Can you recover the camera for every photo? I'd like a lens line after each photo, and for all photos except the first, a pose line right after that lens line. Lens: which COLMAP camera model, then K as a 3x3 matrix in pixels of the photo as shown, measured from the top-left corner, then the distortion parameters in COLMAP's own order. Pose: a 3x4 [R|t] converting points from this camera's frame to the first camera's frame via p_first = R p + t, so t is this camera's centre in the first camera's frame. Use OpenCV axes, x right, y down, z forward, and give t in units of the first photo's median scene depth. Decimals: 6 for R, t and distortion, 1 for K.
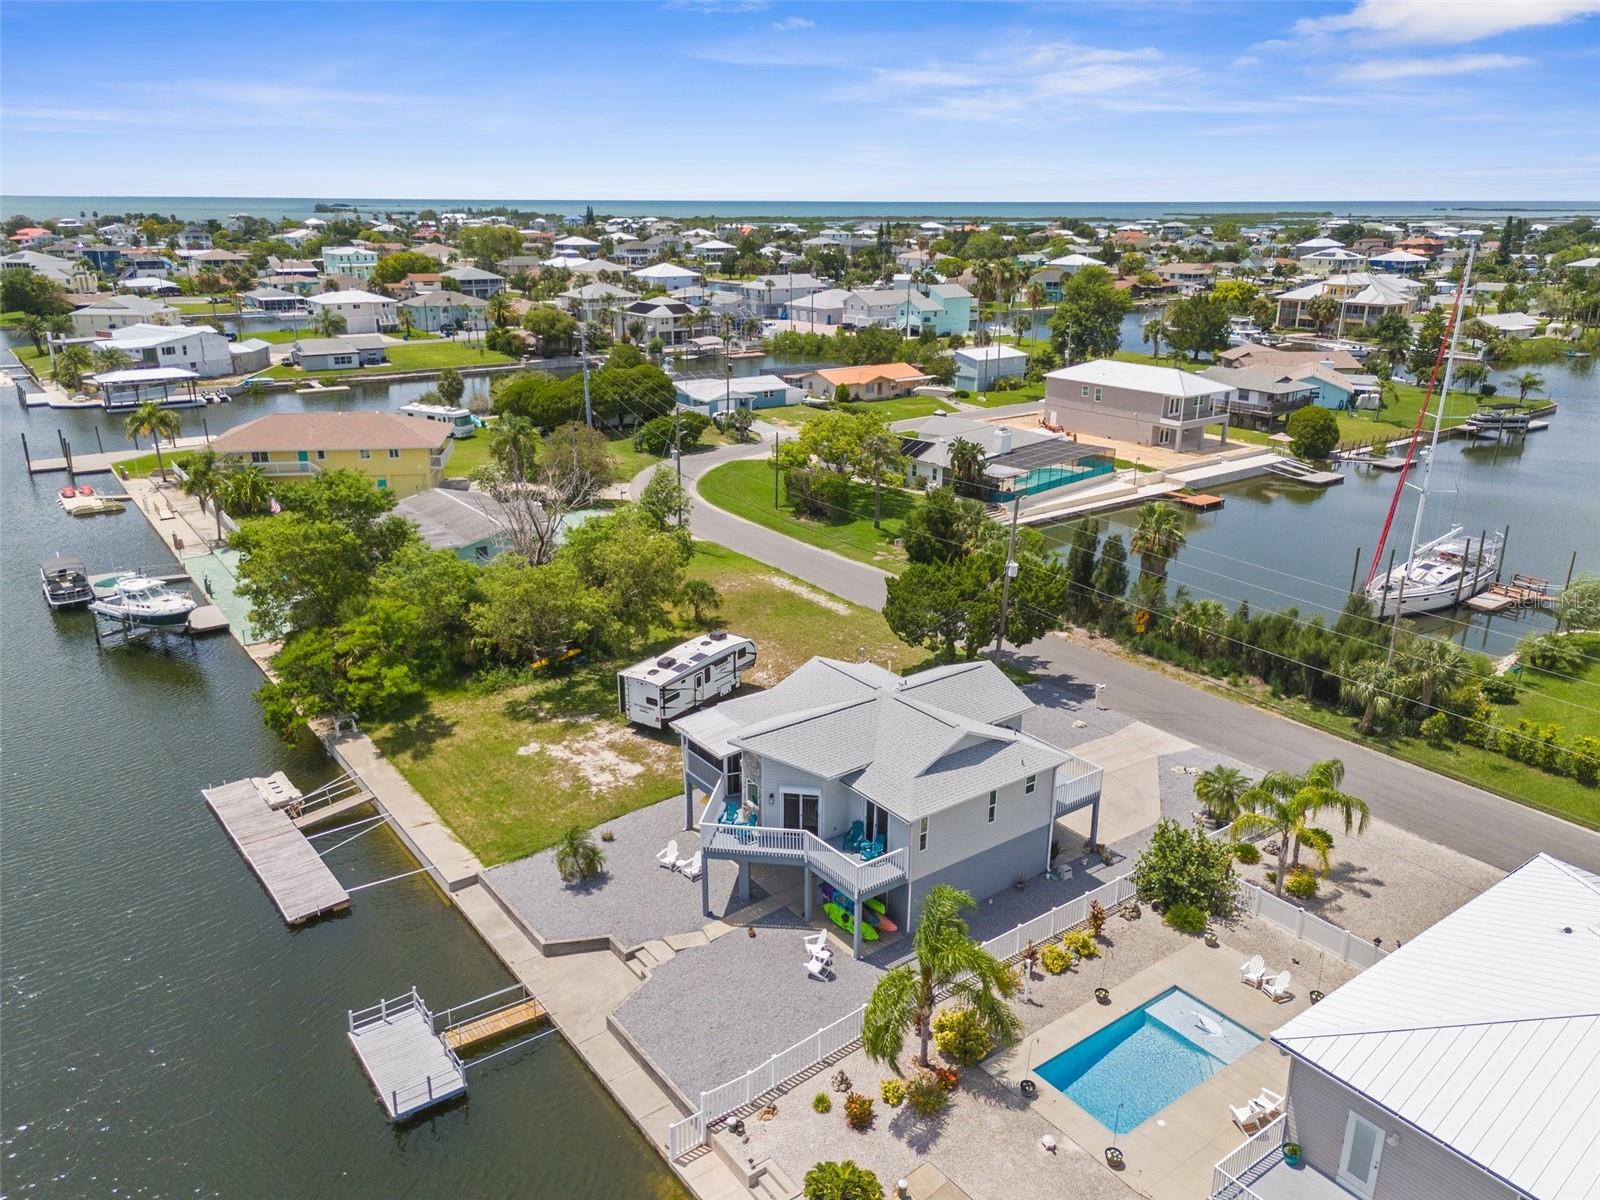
lens RADIAL K [[1176.7, 0, 804.7], [0, 1176.7, 606.6], [0, 0, 1]] dist [0.069280, -0.076988]
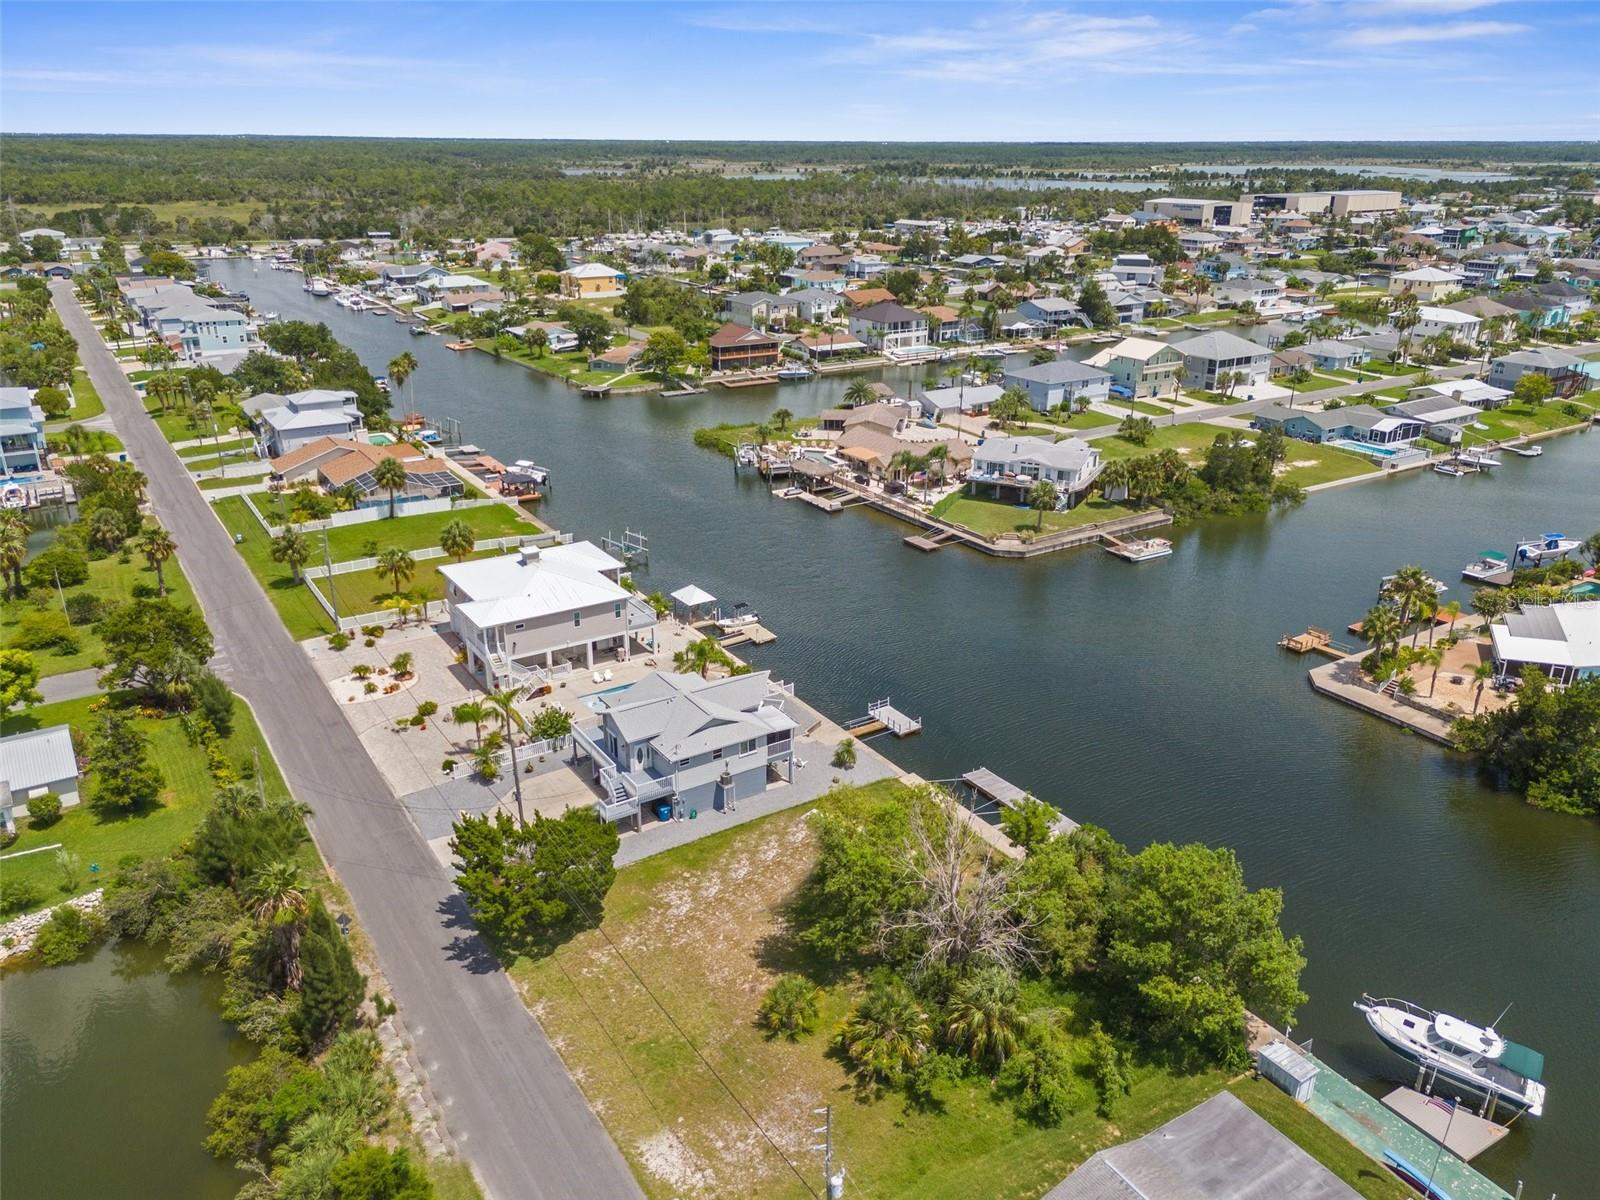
lens RADIAL K [[1176.7, 0, 804.7], [0, 1176.7, 606.6], [0, 0, 1]] dist [0.069280, -0.076988]
pose [[-0.997900, -0.030100, 0.057349, -0.140636], [0.014313, 0.761068, 0.648514, -0.762642], [-0.063167, 0.647973, -0.759039, 1.426816]]
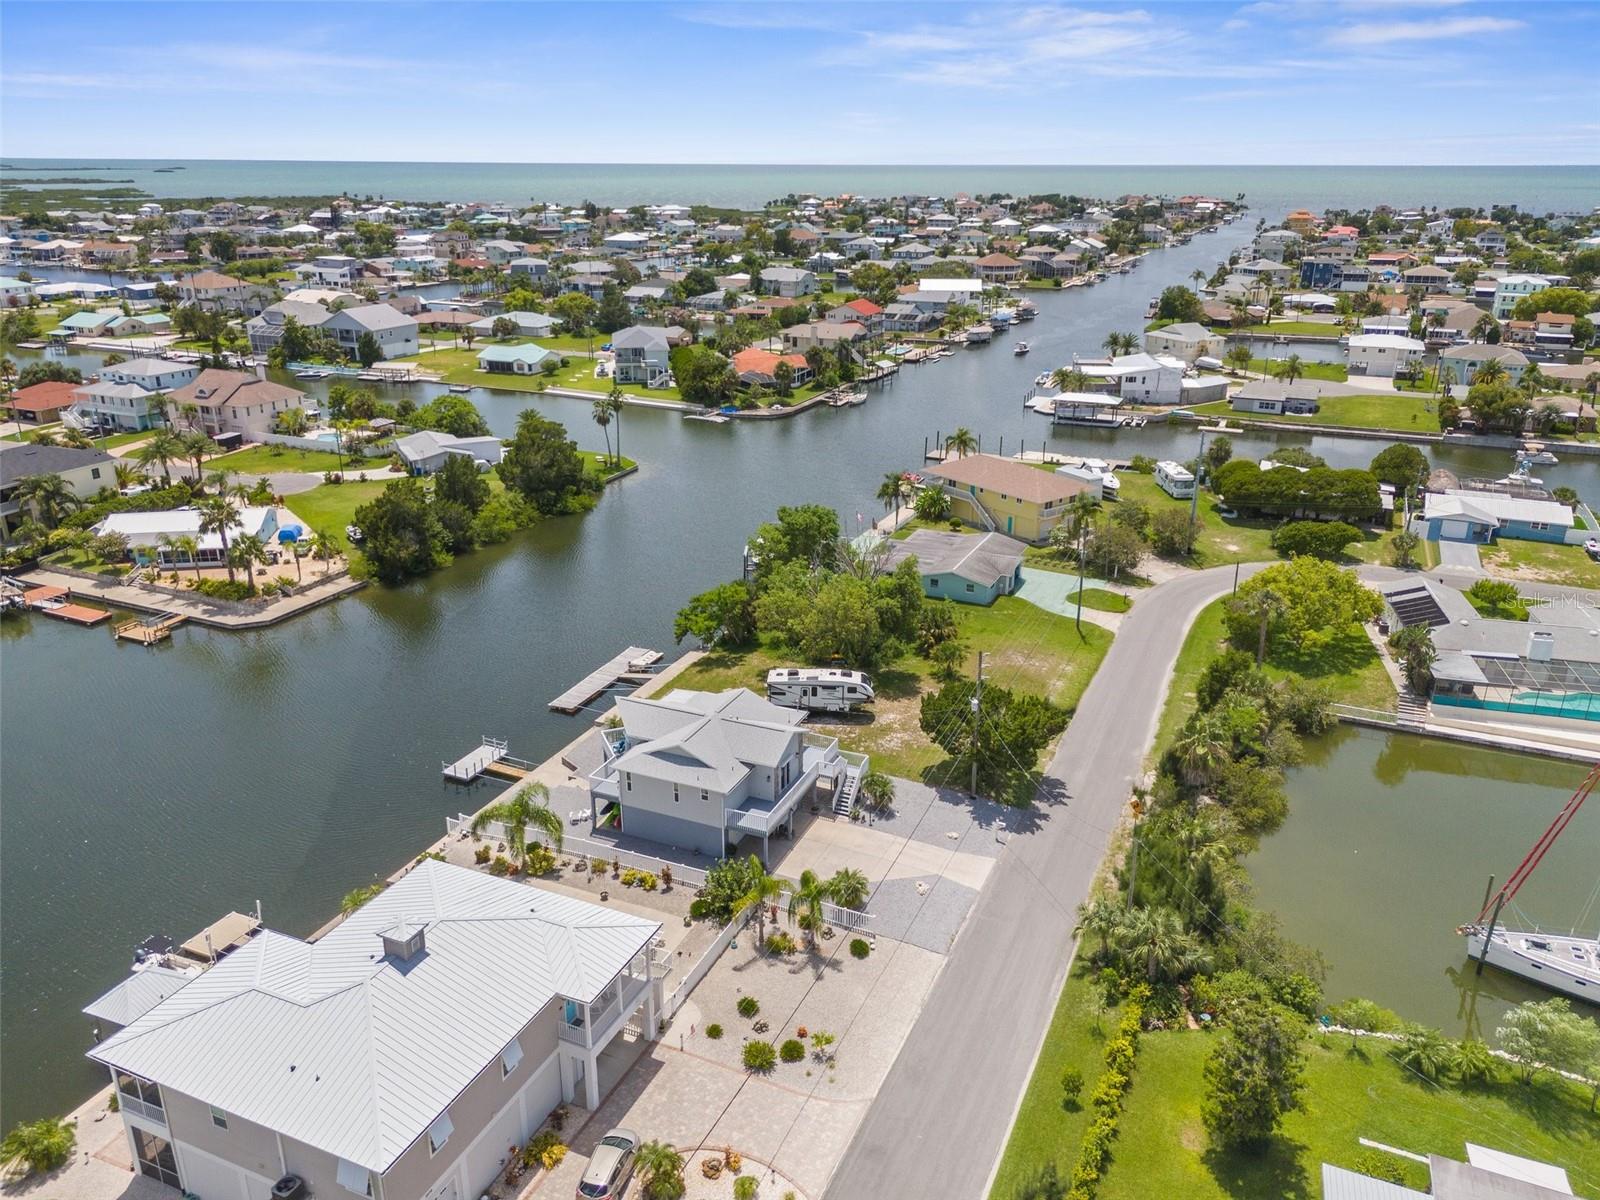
lens RADIAL K [[1176.7, 0, 804.7], [0, 1176.7, 606.6], [0, 0, 1]] dist [0.069280, -0.076988]
pose [[0.492017, 0.303785, -0.815864, 0.881455], [-0.284650, 0.941771, 0.179004, -0.247482], [0.822736, 0.144162, 0.549839, 0.111117]]
